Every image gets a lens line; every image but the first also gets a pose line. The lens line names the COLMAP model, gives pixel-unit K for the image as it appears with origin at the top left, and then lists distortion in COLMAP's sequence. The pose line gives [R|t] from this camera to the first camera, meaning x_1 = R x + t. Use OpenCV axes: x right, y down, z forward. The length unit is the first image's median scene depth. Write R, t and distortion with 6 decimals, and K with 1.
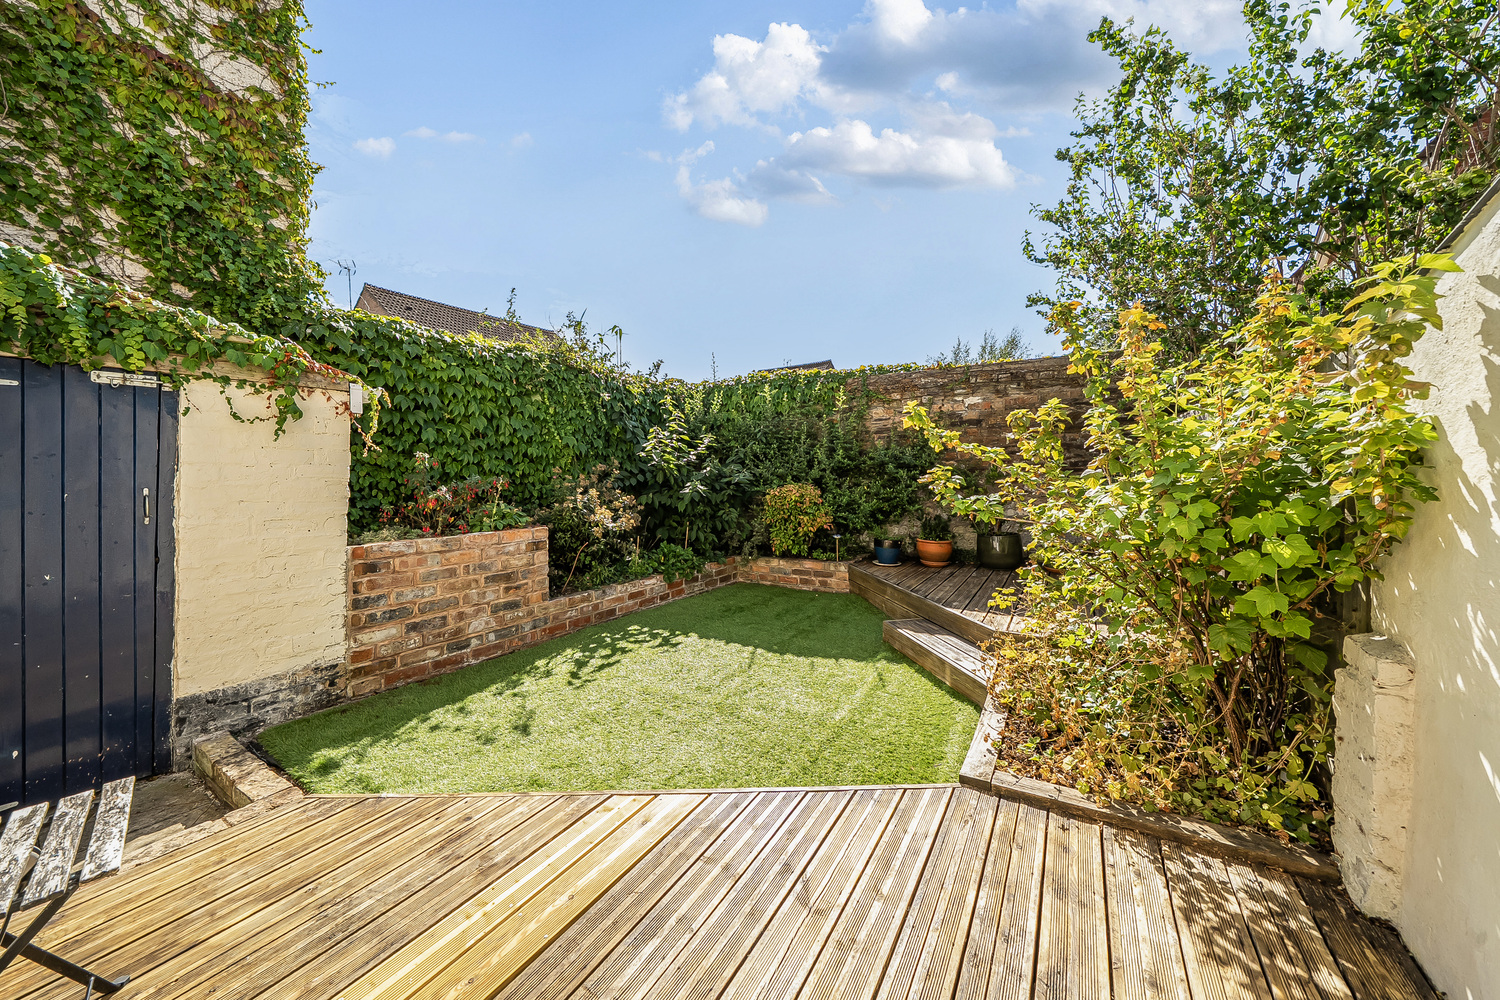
lens RADIAL K [[515.0, 0, 731.6], [0, 515.0, 471.7], [0, 0, 1]] dist [-0.004463, -0.000322]
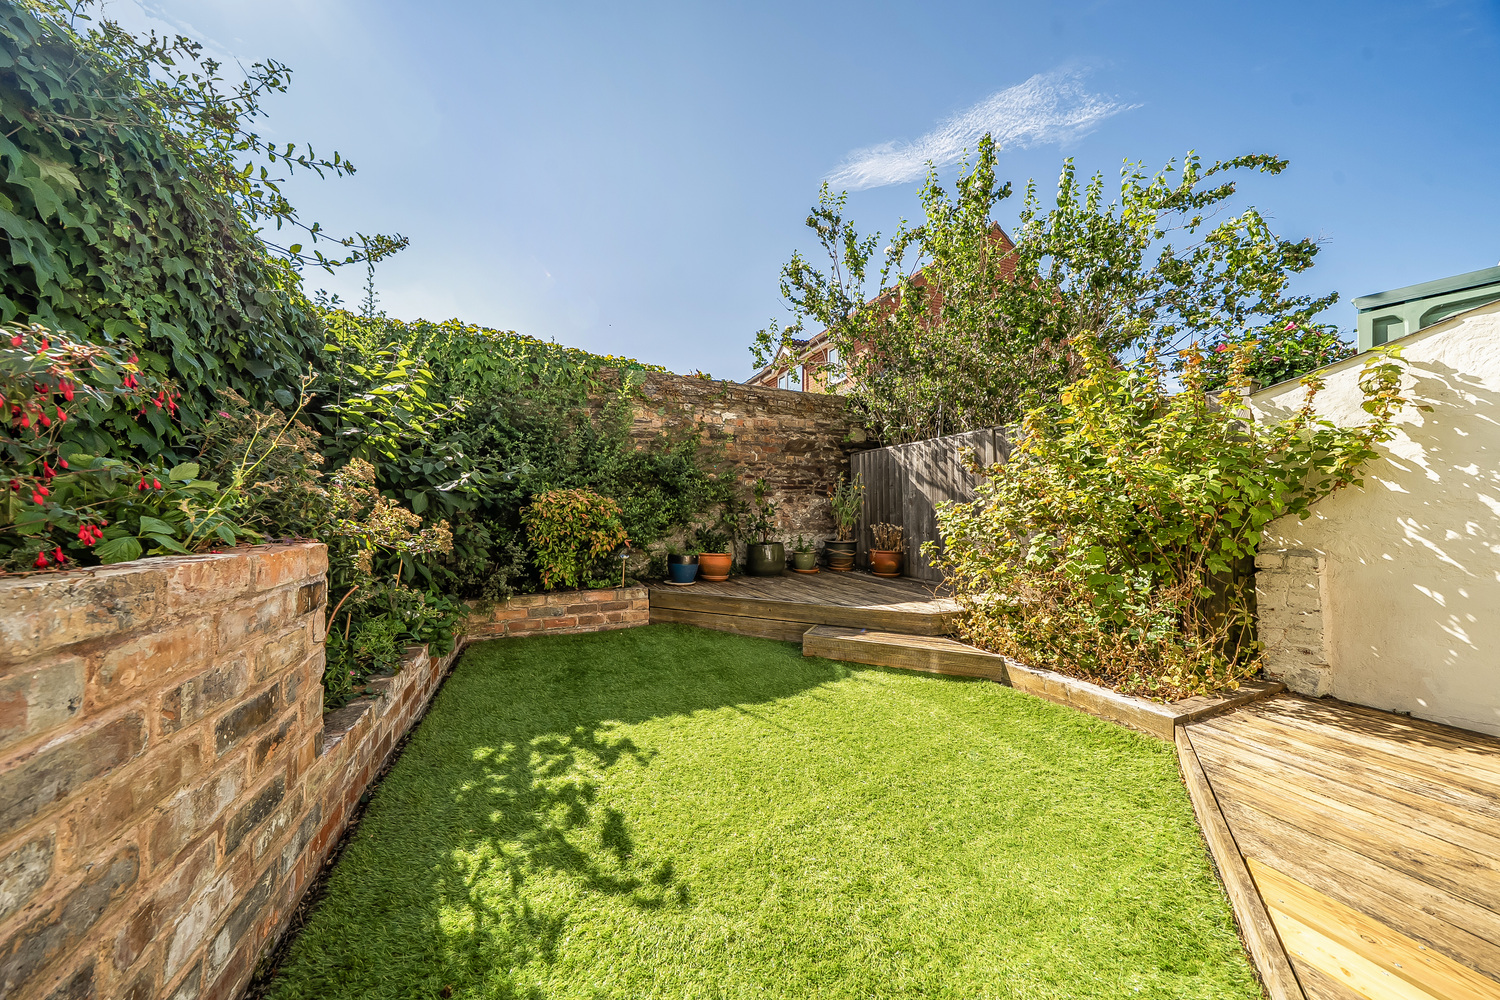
lens RADIAL K [[515.0, 0, 736.4], [0, 515.0, 494.4], [0, 0, 1]] dist [-0.004463, -0.000322]
pose [[0.551928, 0.047863, 0.832517, -0.561743], [-0.019520, 0.998819, -0.044484, 0.095423], [-0.833663, 0.008301, 0.552211, 0.642919]]
